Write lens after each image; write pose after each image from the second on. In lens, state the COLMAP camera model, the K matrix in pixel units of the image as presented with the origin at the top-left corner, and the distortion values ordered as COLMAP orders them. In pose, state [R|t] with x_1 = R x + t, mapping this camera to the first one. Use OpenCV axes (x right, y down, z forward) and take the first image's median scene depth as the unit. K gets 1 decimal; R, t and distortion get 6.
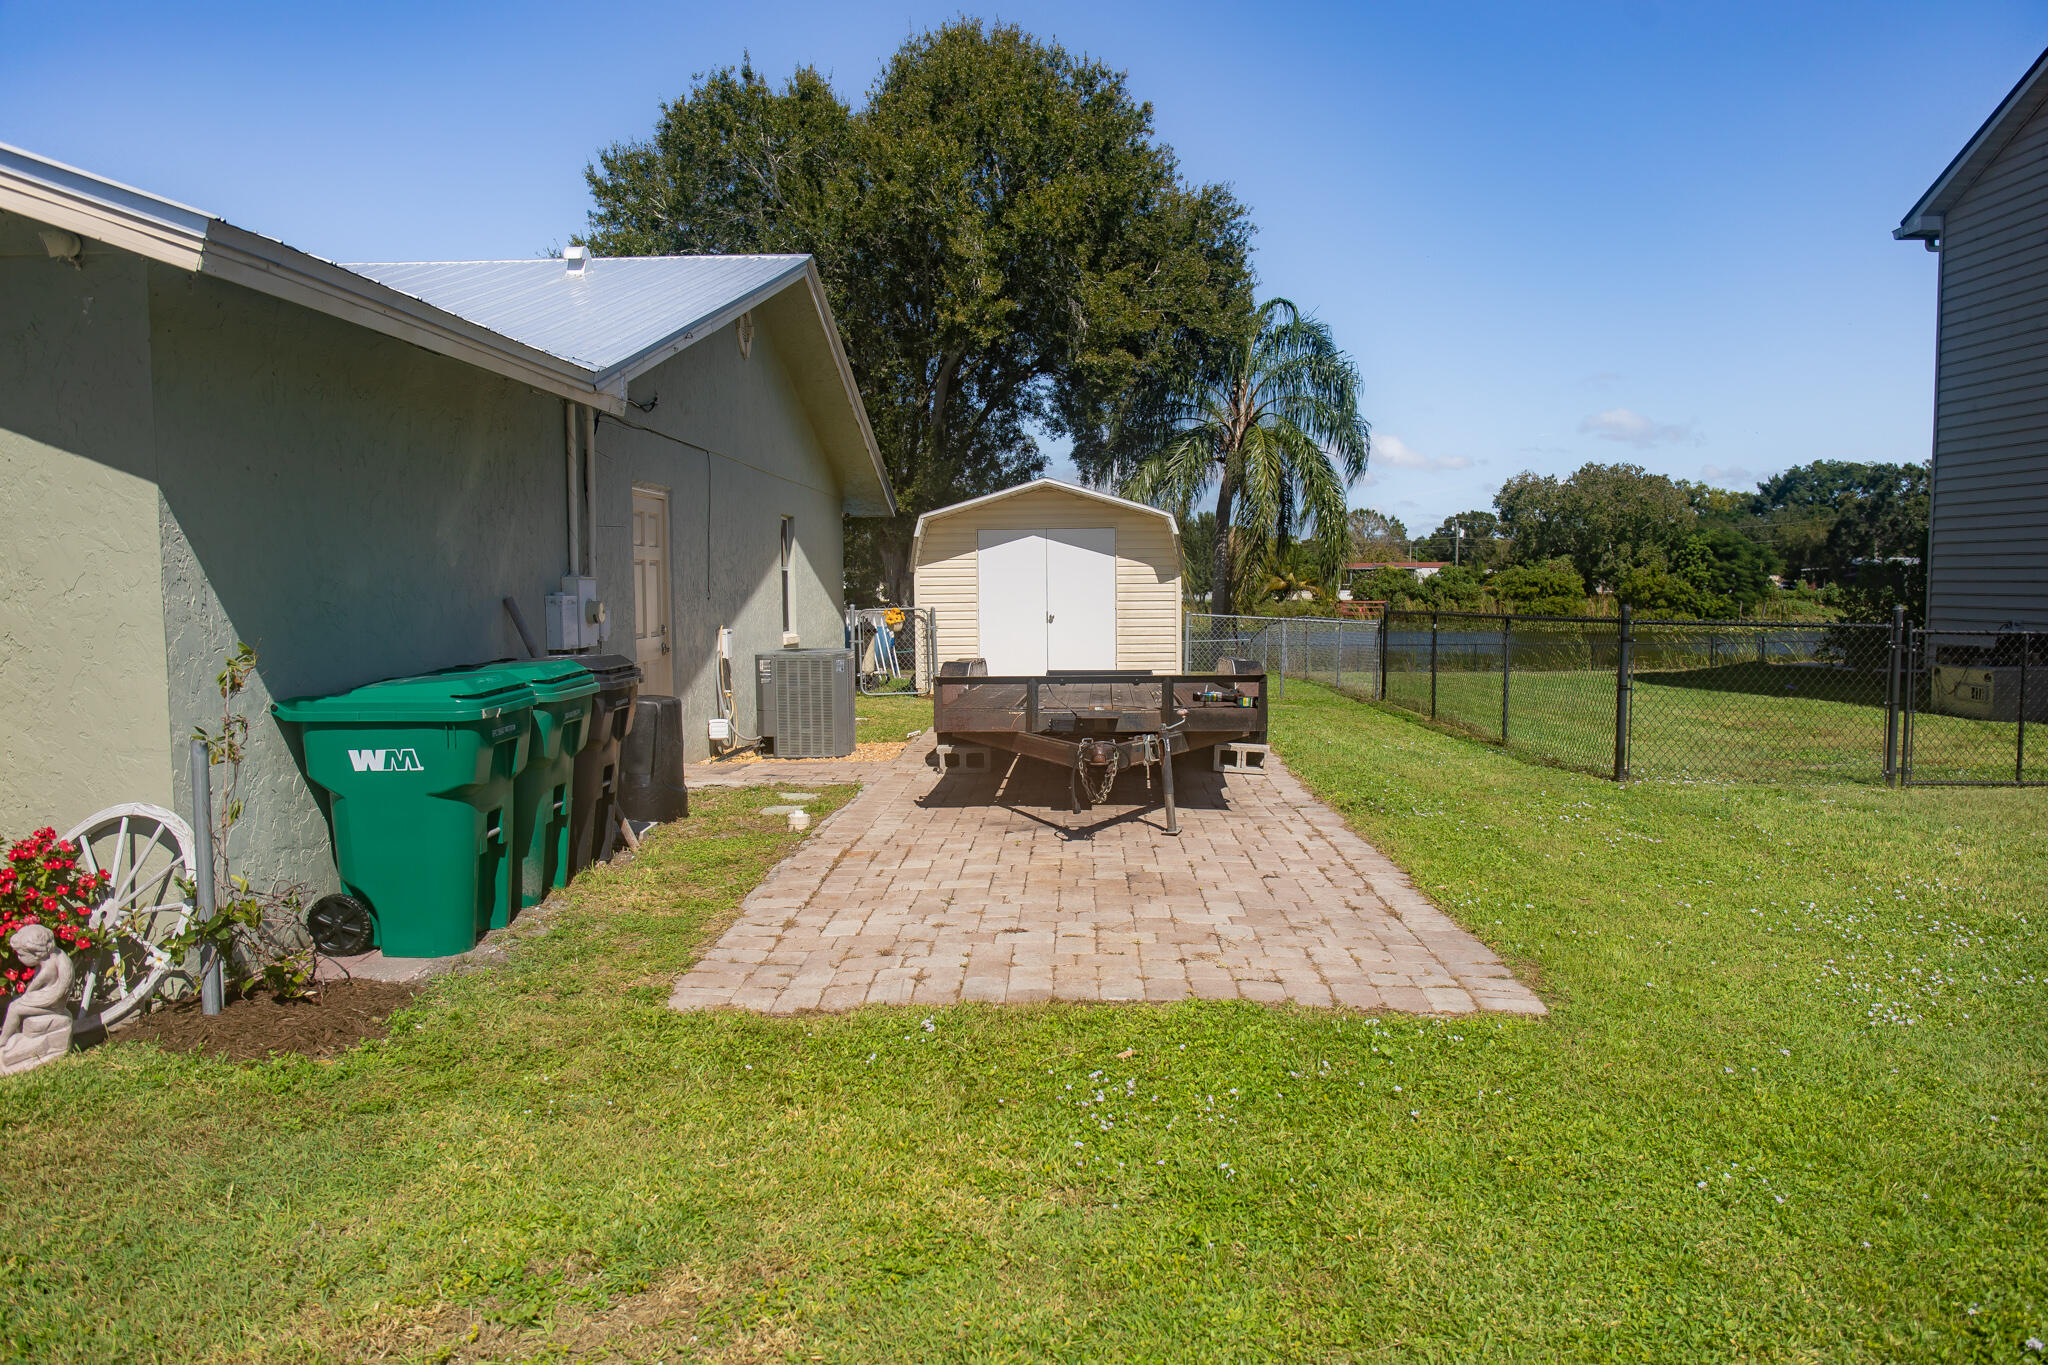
lens RADIAL K [[1412.4, 0, 1024.0], [0, 1412.4, 682.5], [0, 0, 1]] dist [0.001472, -0.000632]
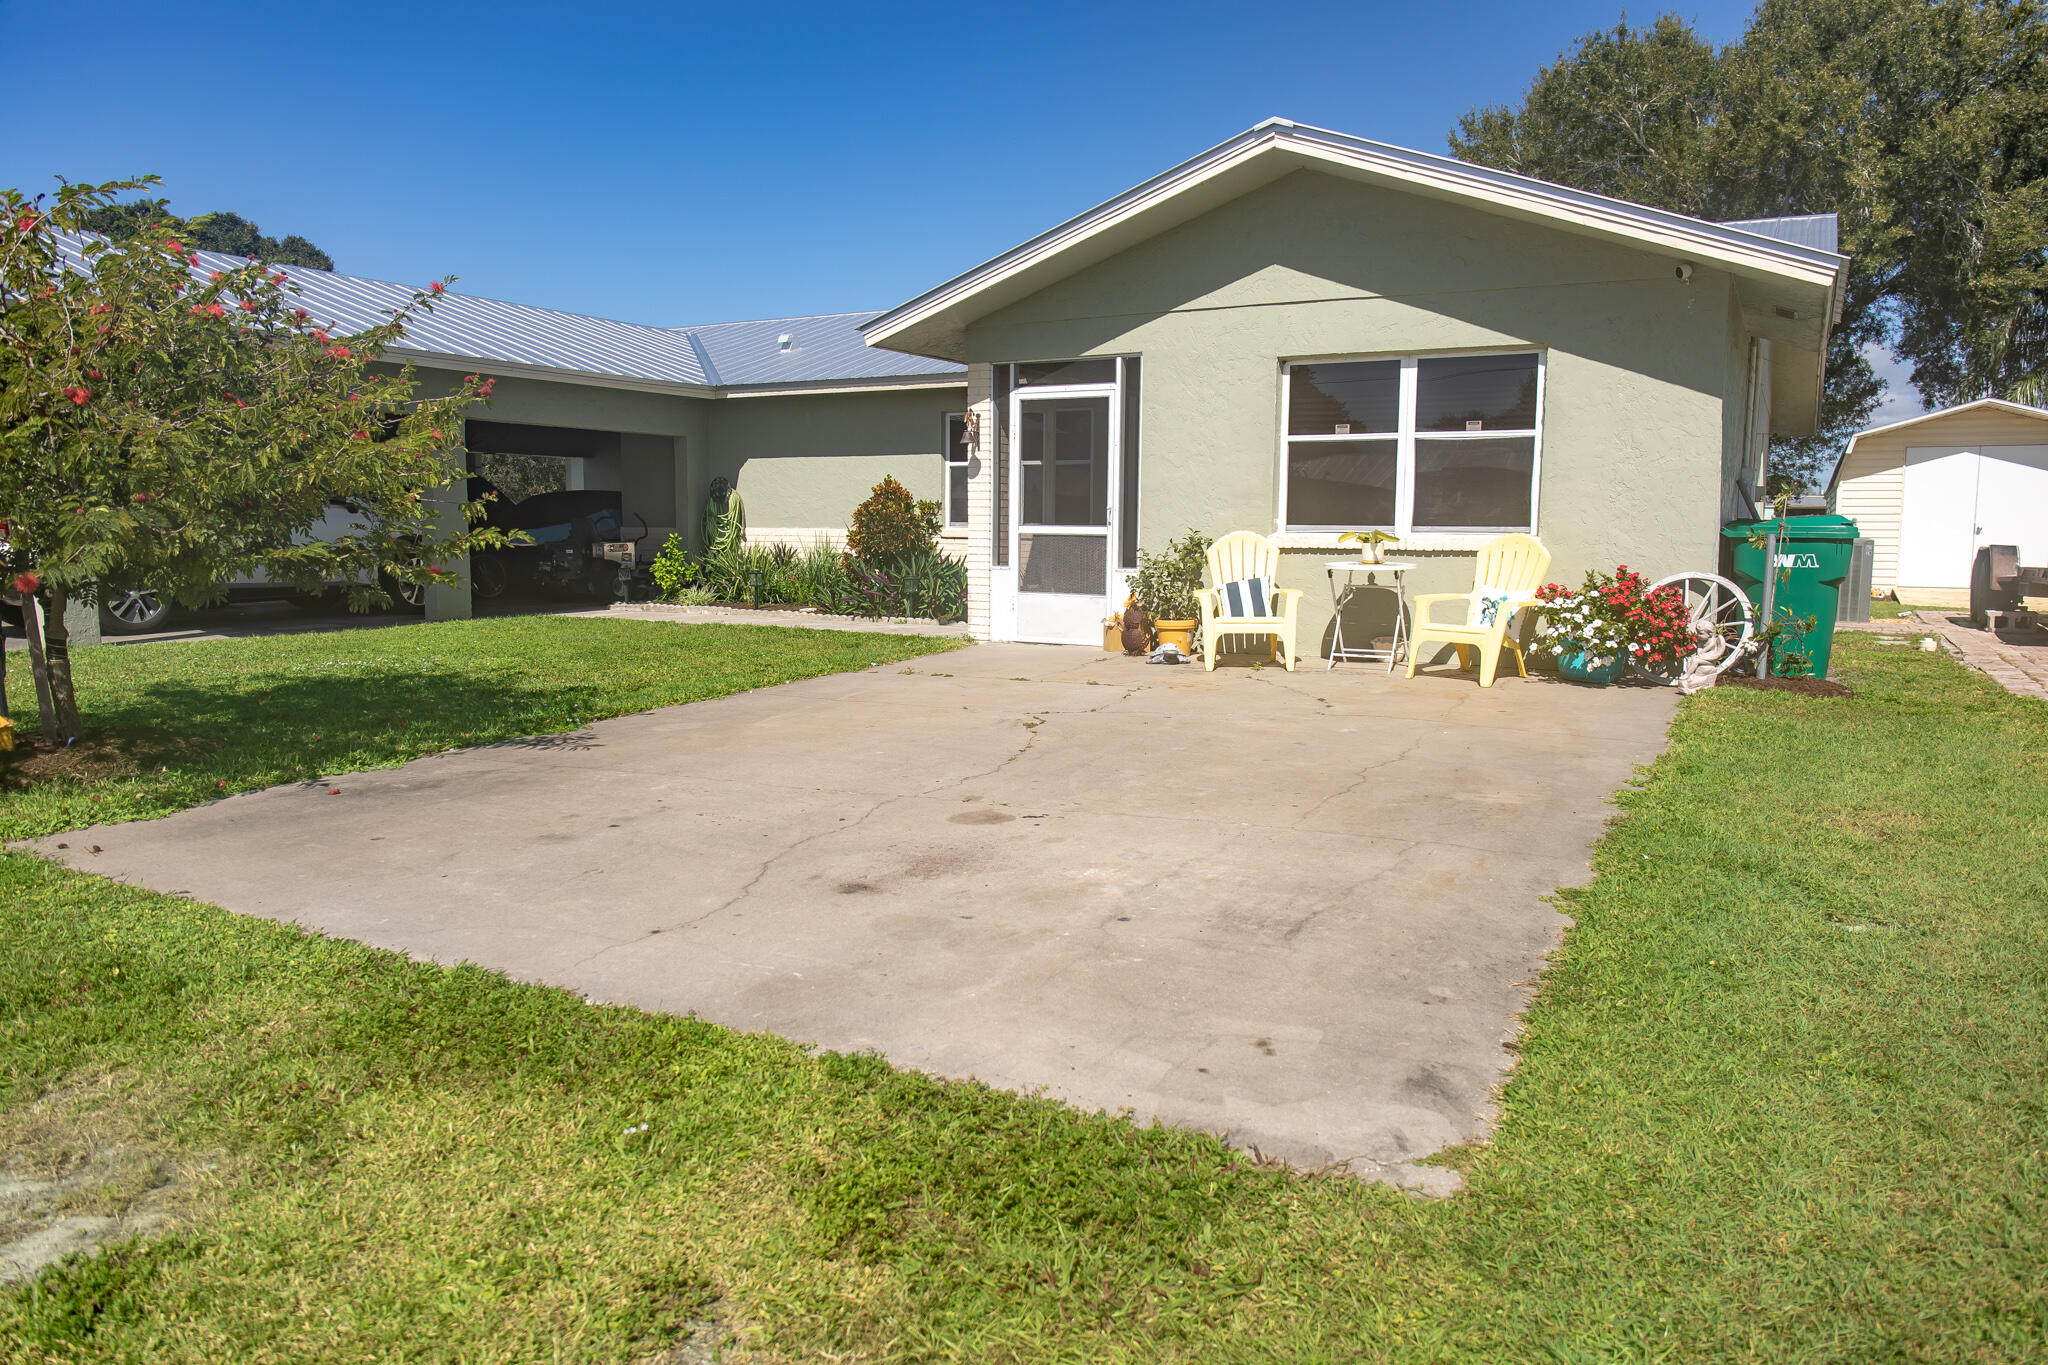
lens RADIAL K [[1412.4, 0, 1024.0], [0, 1412.4, 682.5], [0, 0, 1]] dist [0.001472, -0.000632]
pose [[0.899892, 0.065183, -0.431213, -0.034271], [-0.046291, 0.997458, 0.054173, 0.009606], [0.433648, -0.028789, 0.900622, -0.060472]]
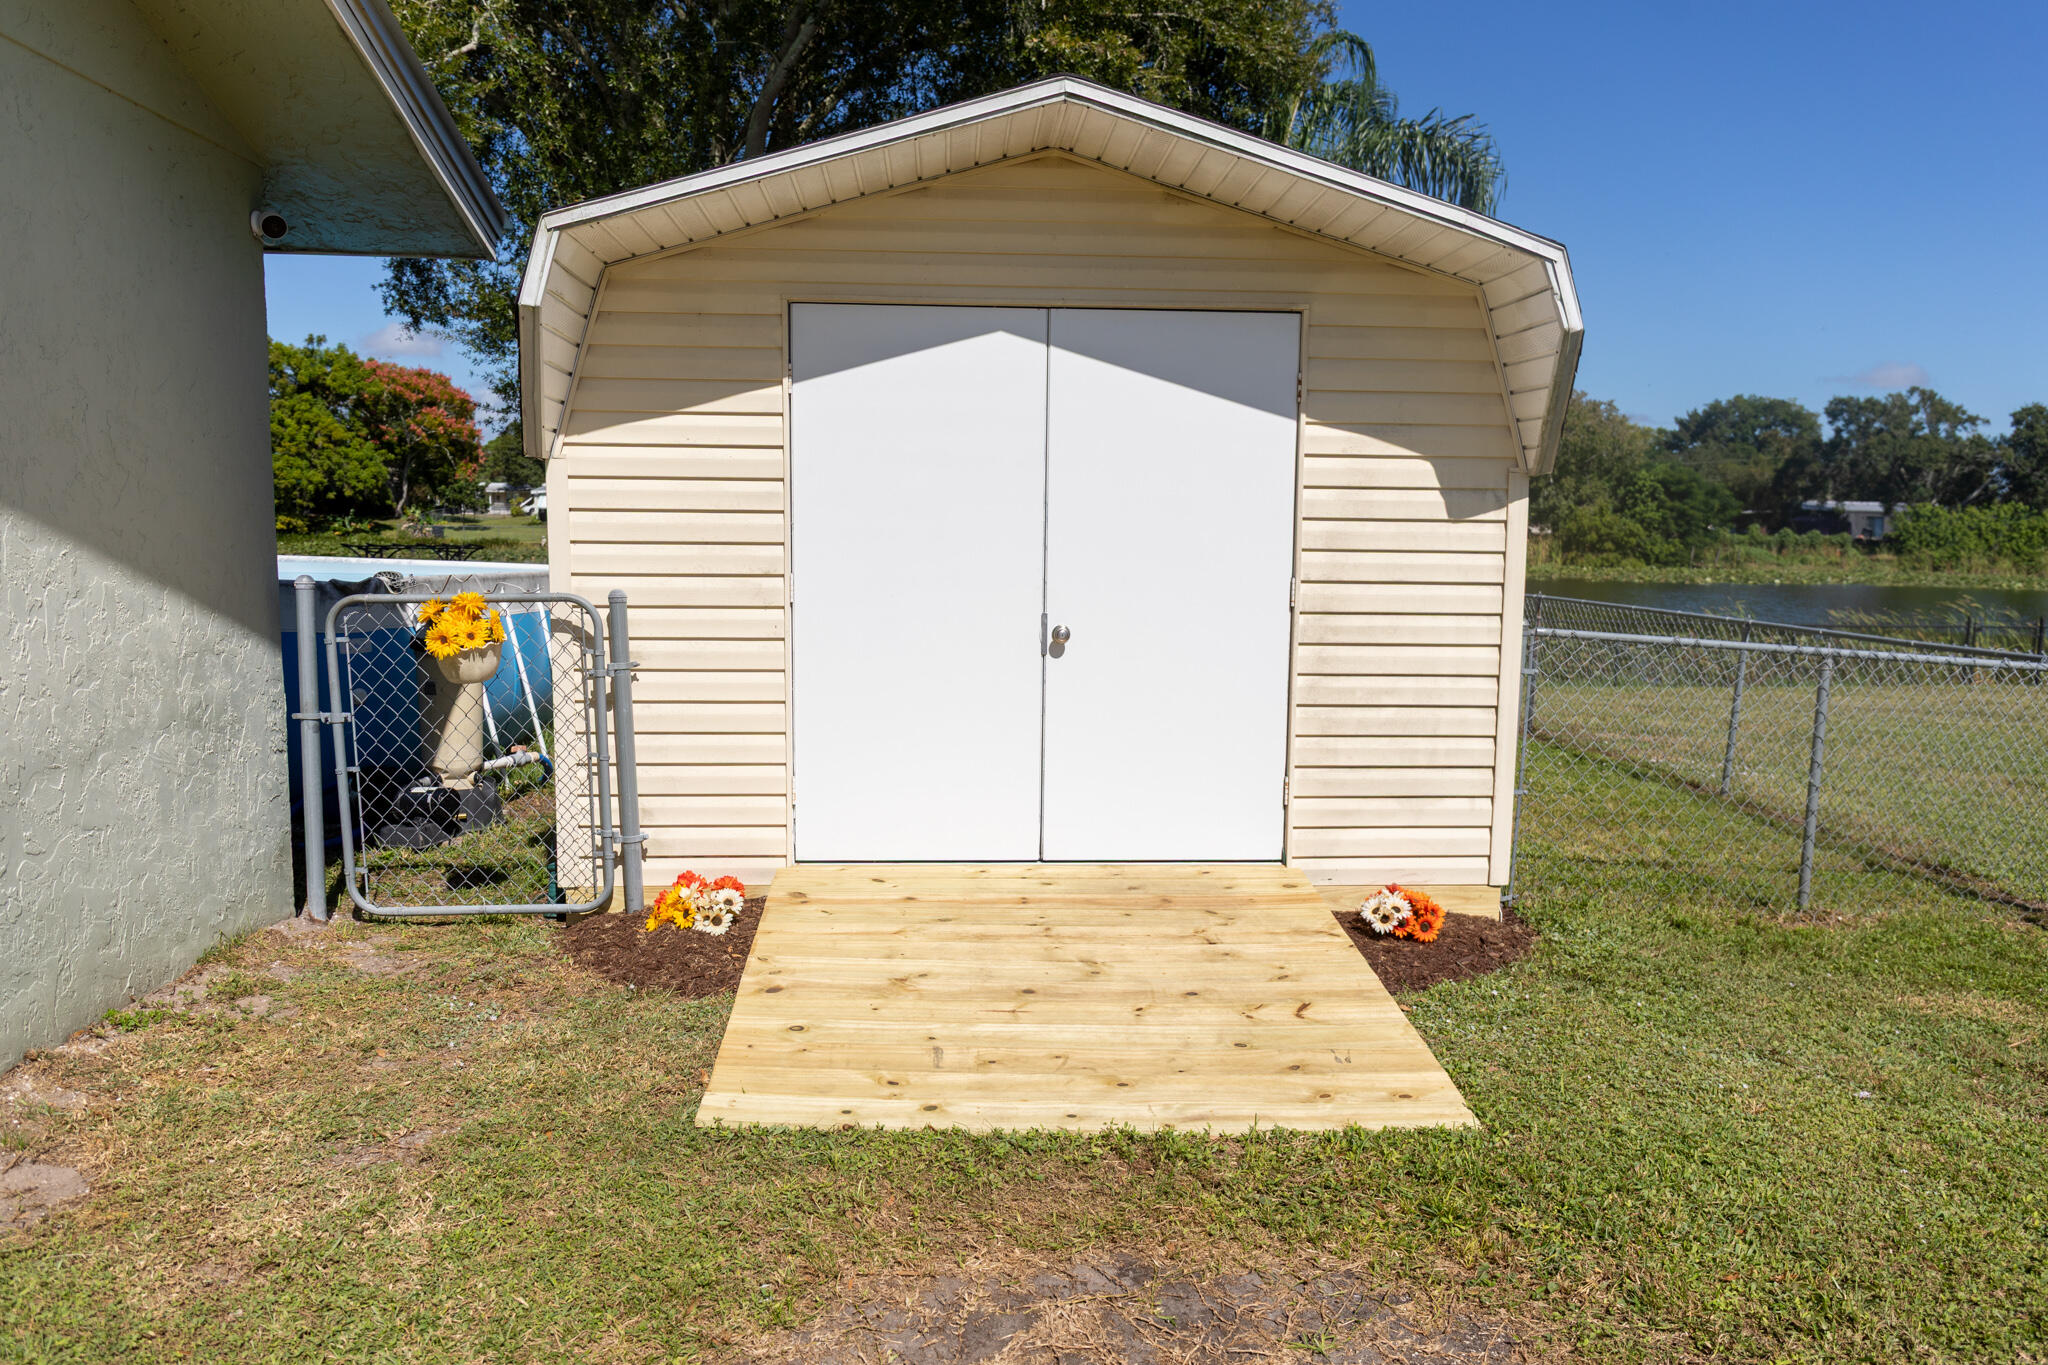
lens RADIAL K [[1412.4, 0, 1024.0], [0, 1412.4, 682.5], [0, 0, 1]] dist [0.001472, -0.000632]
pose [[0.994618, 0.012920, 0.102803, -0.003234], [-0.018397, 0.998451, 0.052506, -0.010783], [-0.101965, -0.054115, 0.993315, 0.152804]]
